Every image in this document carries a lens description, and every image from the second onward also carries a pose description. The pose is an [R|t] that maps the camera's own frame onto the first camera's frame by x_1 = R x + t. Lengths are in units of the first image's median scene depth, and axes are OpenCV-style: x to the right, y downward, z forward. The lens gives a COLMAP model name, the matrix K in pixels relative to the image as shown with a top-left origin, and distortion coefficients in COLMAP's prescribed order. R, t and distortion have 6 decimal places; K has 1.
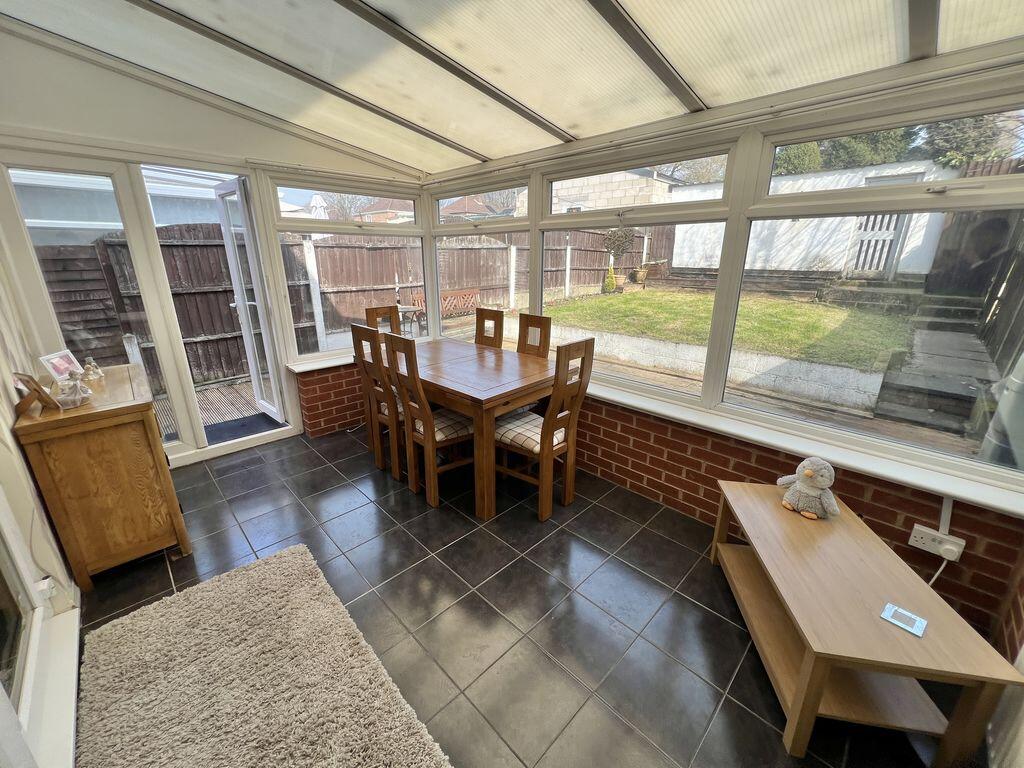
lens RADIAL K [[408.4, 0, 510.0], [0, 408.4, 380.8], [0, 0, 1]] dist [0.001552, -0.000315]
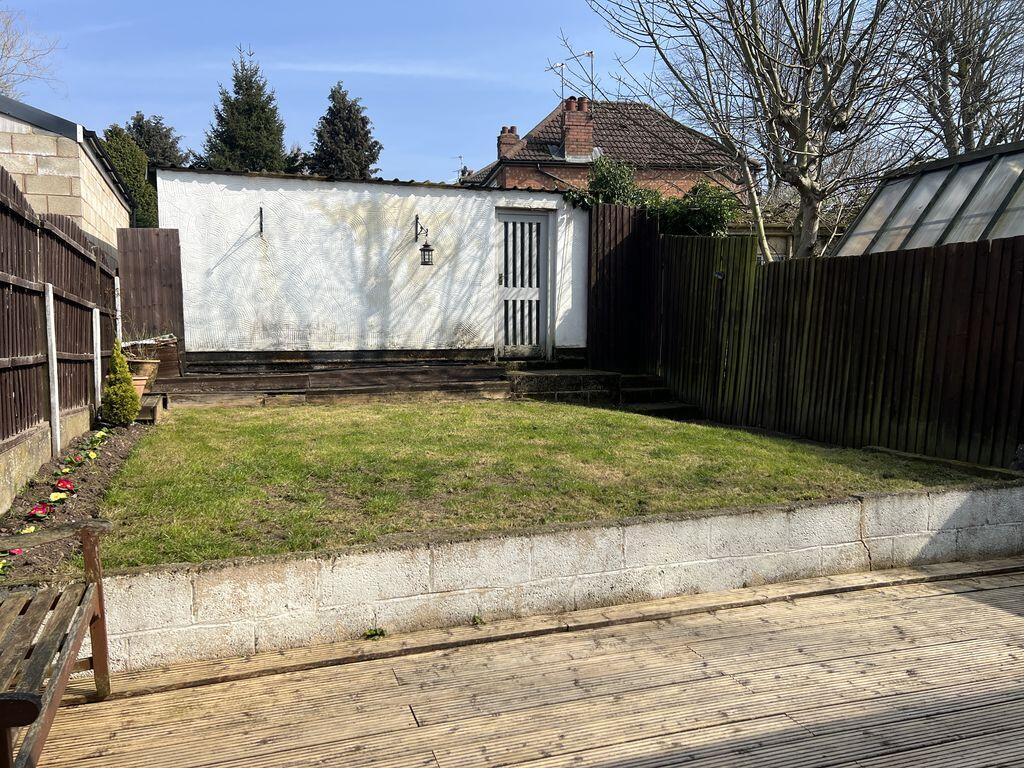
lens RADIAL K [[767.5, 0, 506.5], [0, 767.5, 393.1], [0, 0, 1]] dist [0.048672, -0.058131]
pose [[0.441095, -0.071178, 0.894633, -0.550273], [0.274787, 0.959685, -0.059129, -0.345133], [-0.854358, 0.271915, 0.442871, 1.304160]]
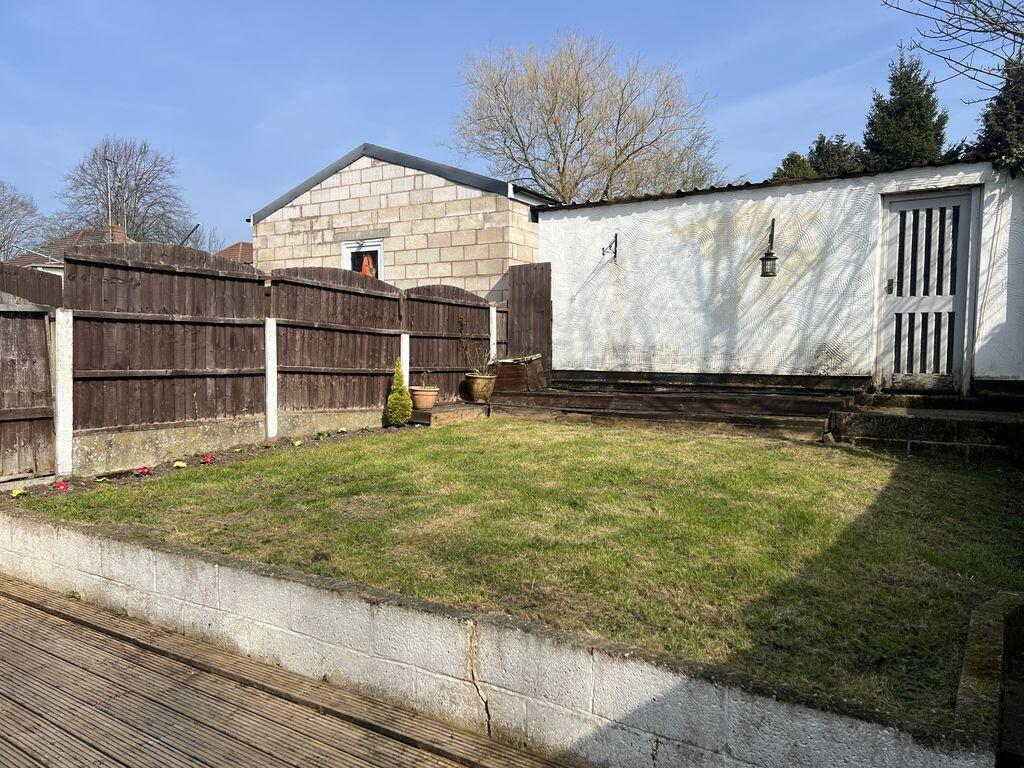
lens RADIAL K [[767.5, 0, 508.1], [0, 767.5, 393.7], [0, 0, 1]] dist [0.048672, -0.058131]
pose [[0.980907, -0.005812, 0.194392, 0.591907], [0.053281, 0.969340, -0.239877, -0.148323], [-0.187038, 0.245654, 0.951142, 0.614452]]
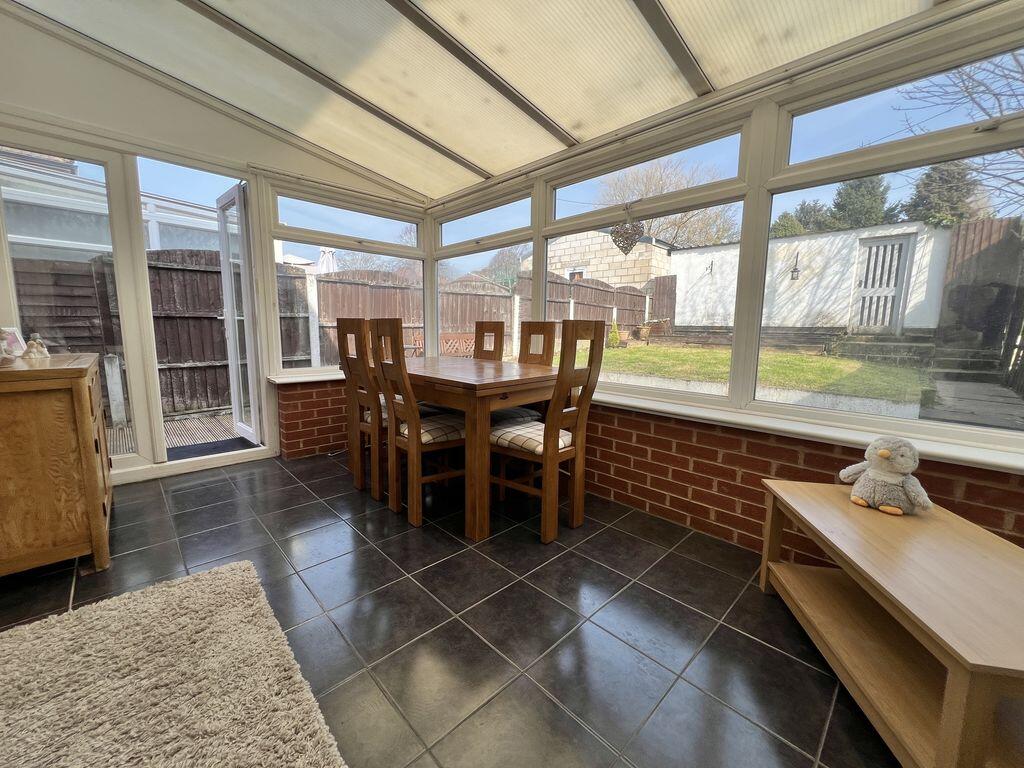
lens RADIAL K [[408.4, 0, 509.9], [0, 408.4, 380.4], [0, 0, 1]] dist [0.001552, -0.000315]
pose [[0.999861, 0.013485, -0.009827, 0.007353], [-0.014973, 0.985022, -0.171776, 0.114029], [0.007363, 0.171899, 0.985087, 0.094325]]
